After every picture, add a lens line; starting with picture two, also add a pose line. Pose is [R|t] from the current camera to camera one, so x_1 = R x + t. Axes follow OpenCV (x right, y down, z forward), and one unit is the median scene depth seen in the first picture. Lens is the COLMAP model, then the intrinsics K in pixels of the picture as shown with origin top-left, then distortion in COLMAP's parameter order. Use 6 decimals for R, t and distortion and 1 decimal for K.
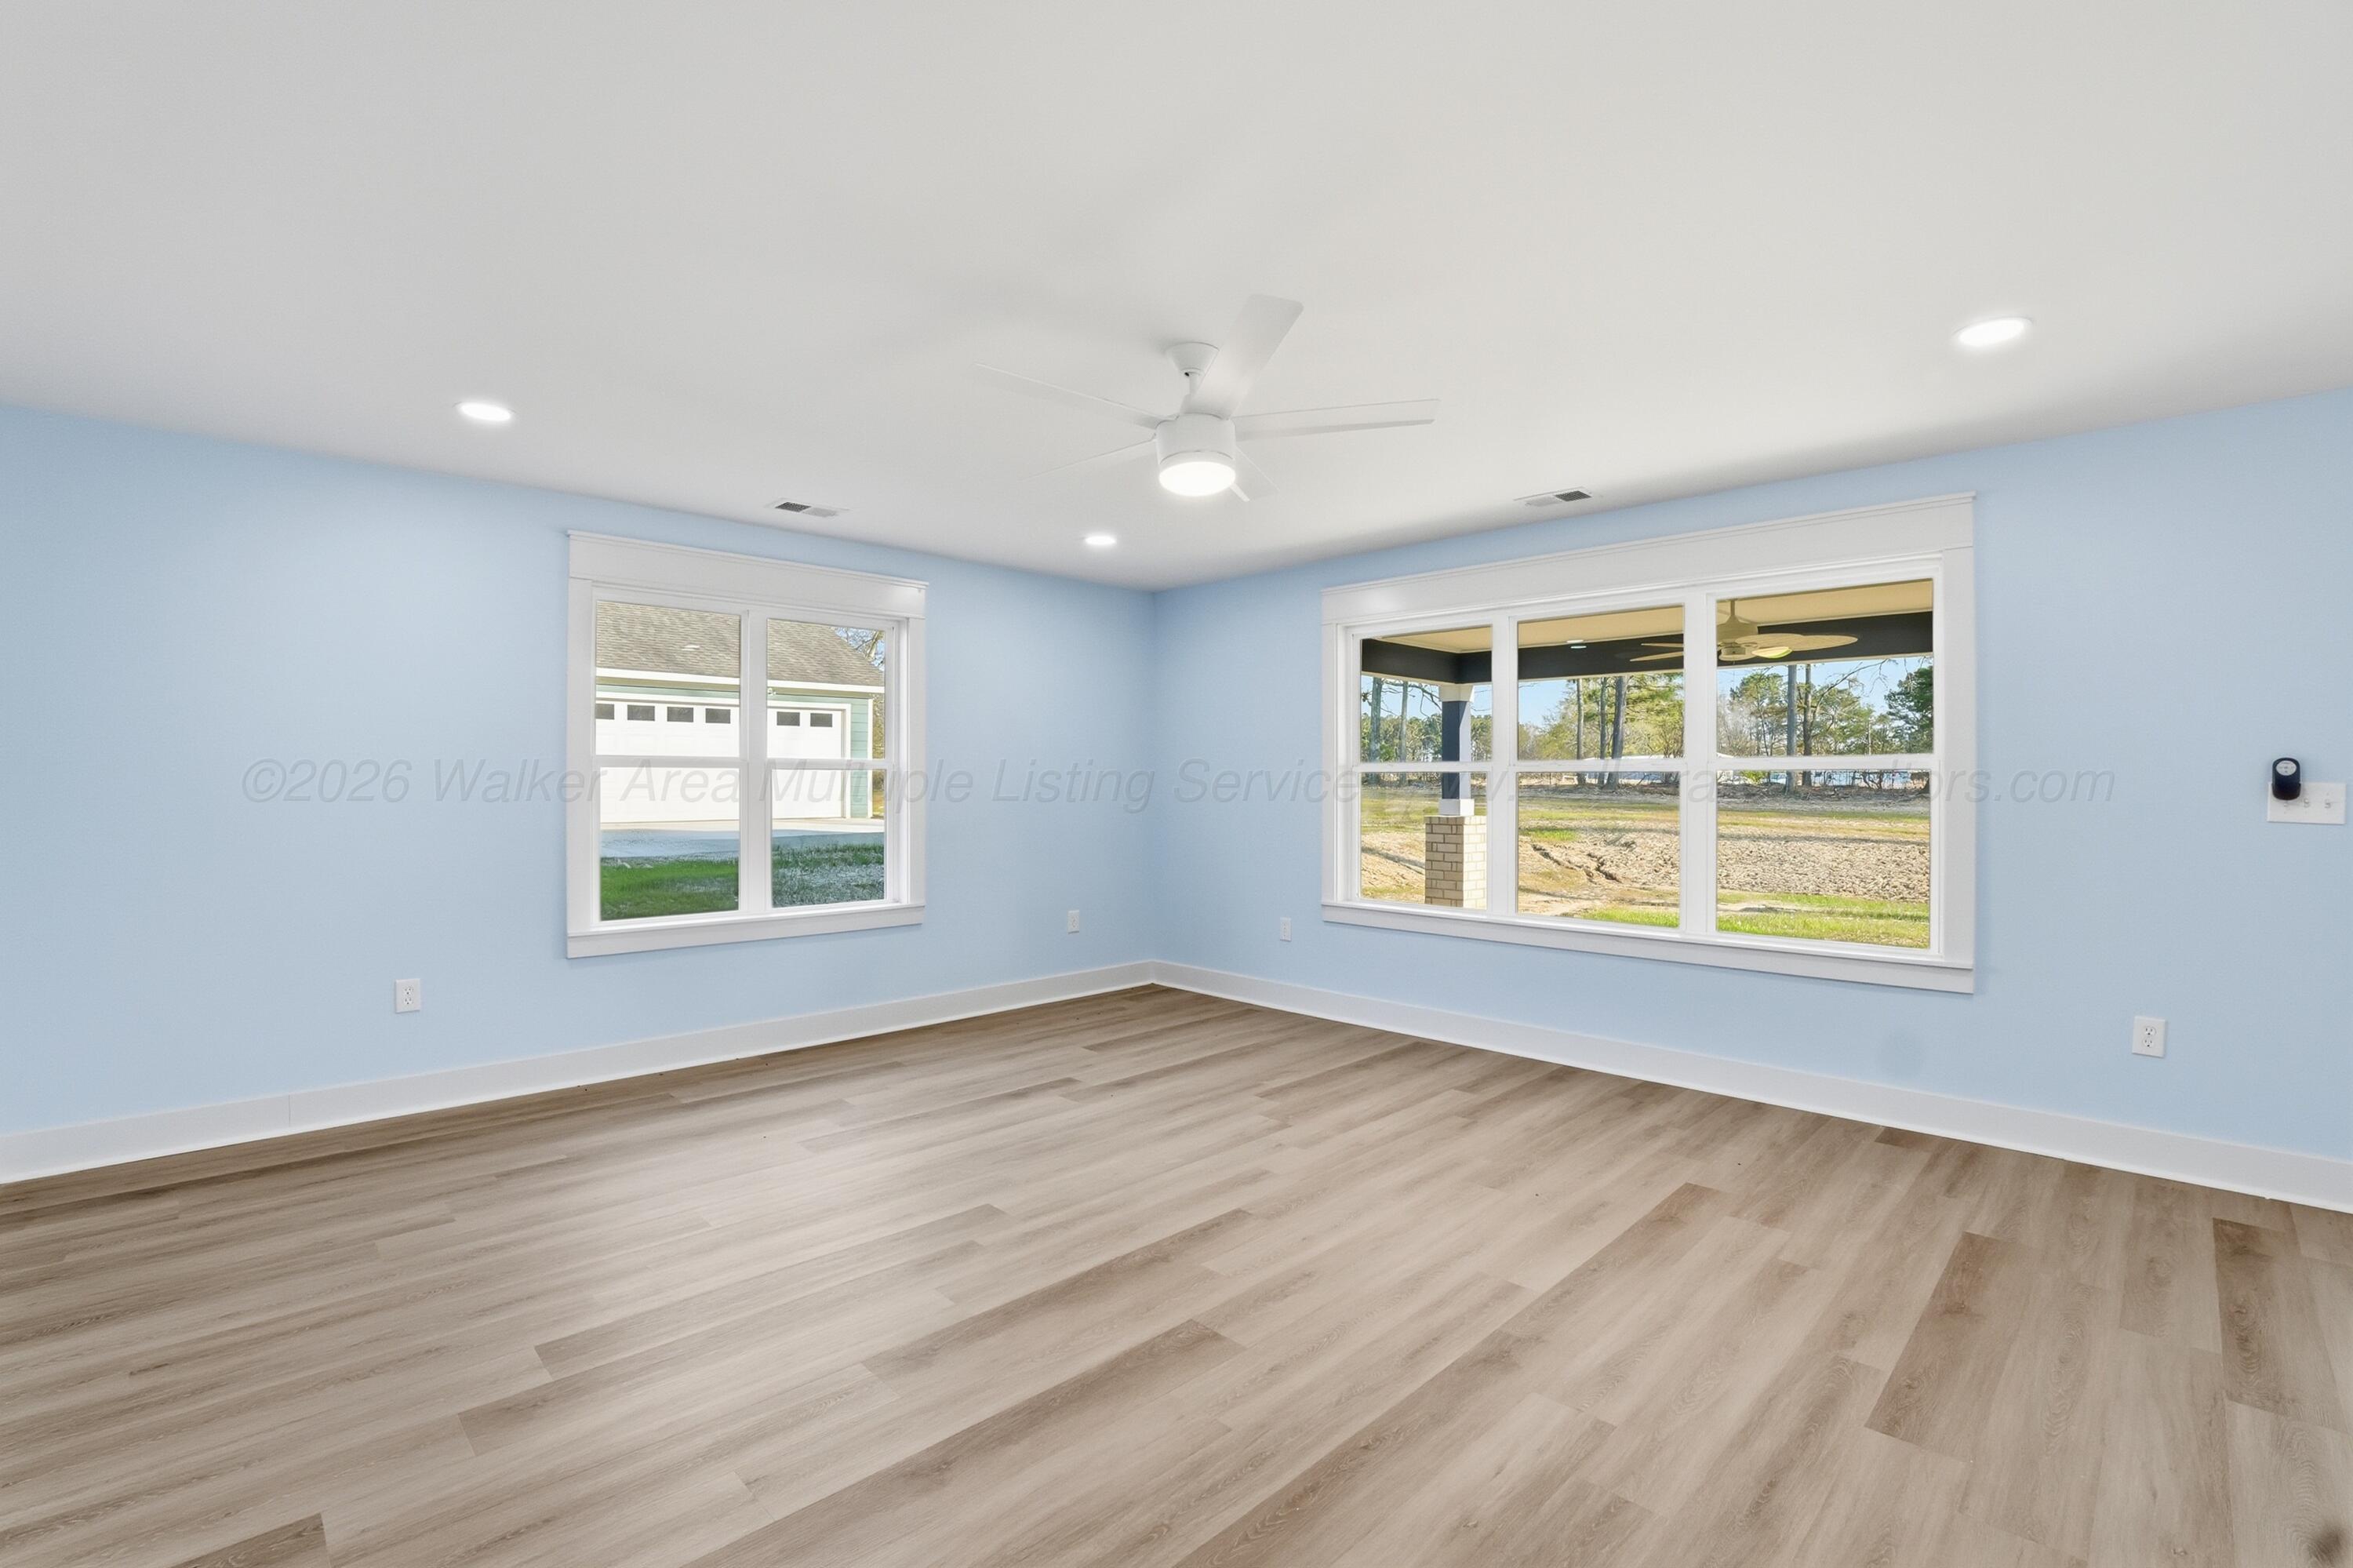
lens RADIAL K [[1047.5, 0, 1181.0], [0, 1047.5, 772.3], [0, 0, 1]] dist [-0.036192, 0.001840]
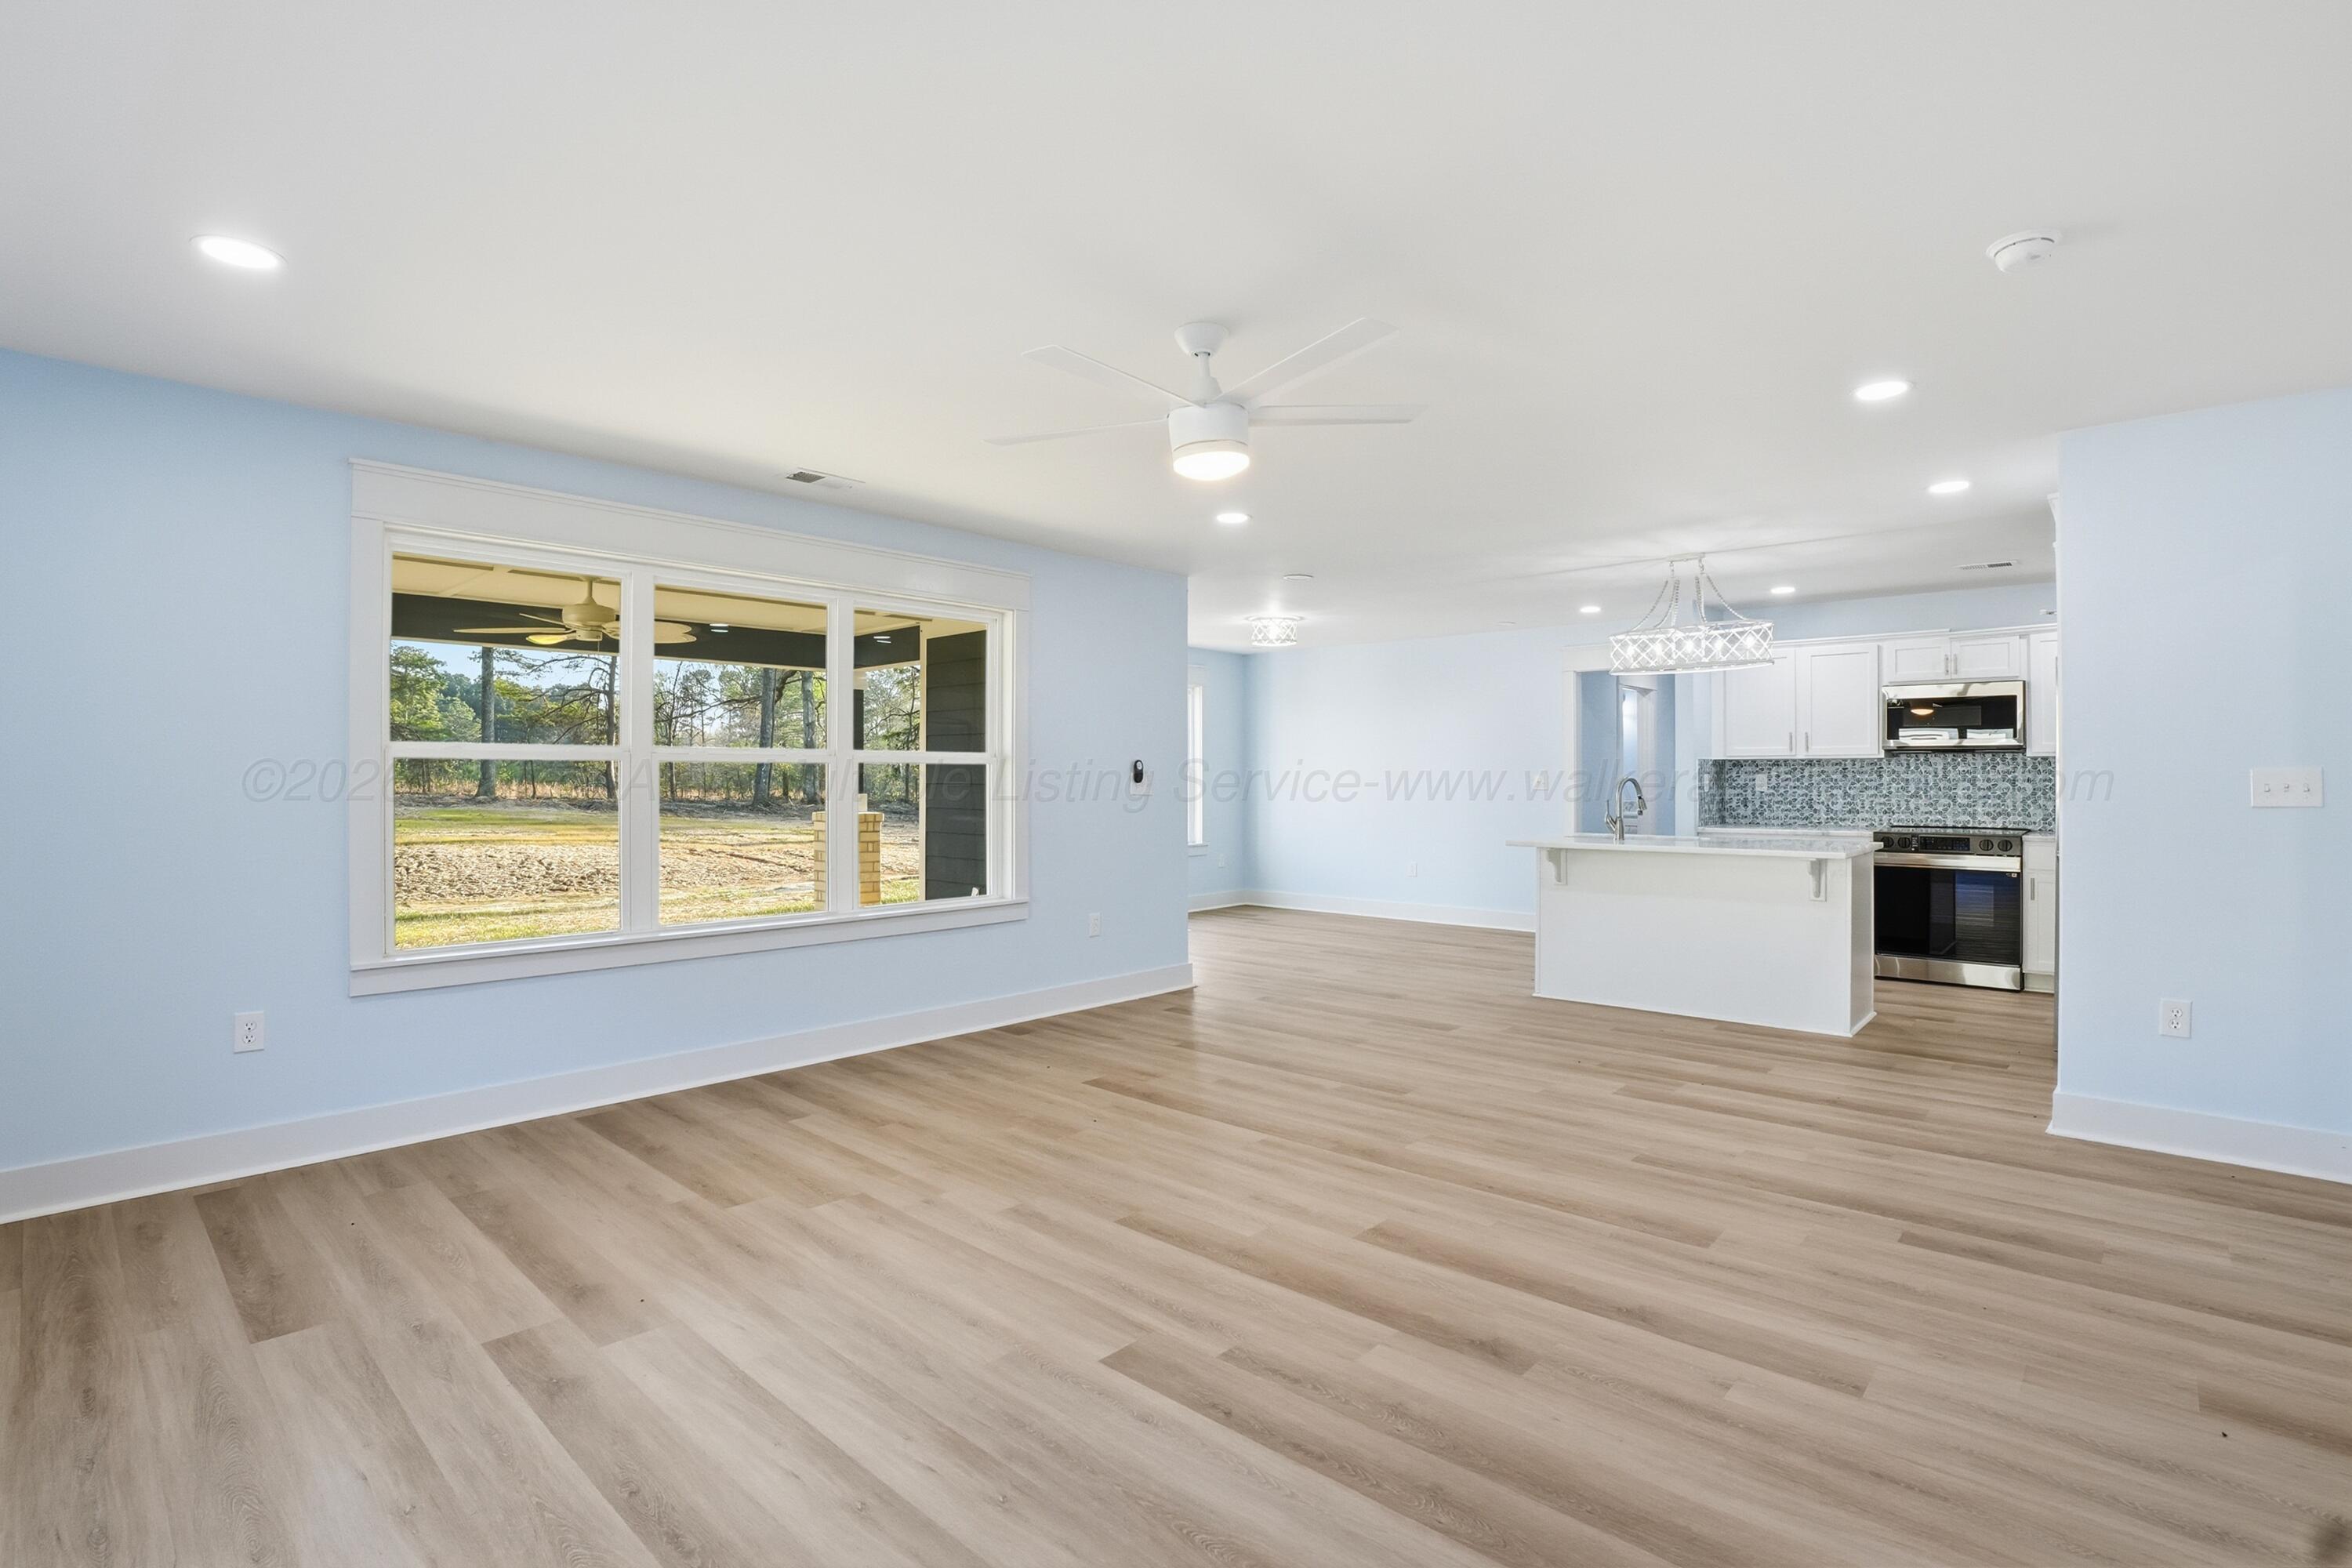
lens RADIAL K [[1095.4, 0, 1193.2], [0, 1095.4, 777.4], [0, 0, 1]] dist [-0.020051, 0.000596]
pose [[-0.028654, -0.003673, 0.999583, -0.706056], [-0.006589, 0.999972, 0.003486, 0.006902], [-0.999568, -0.006486, -0.028677, 0.717820]]
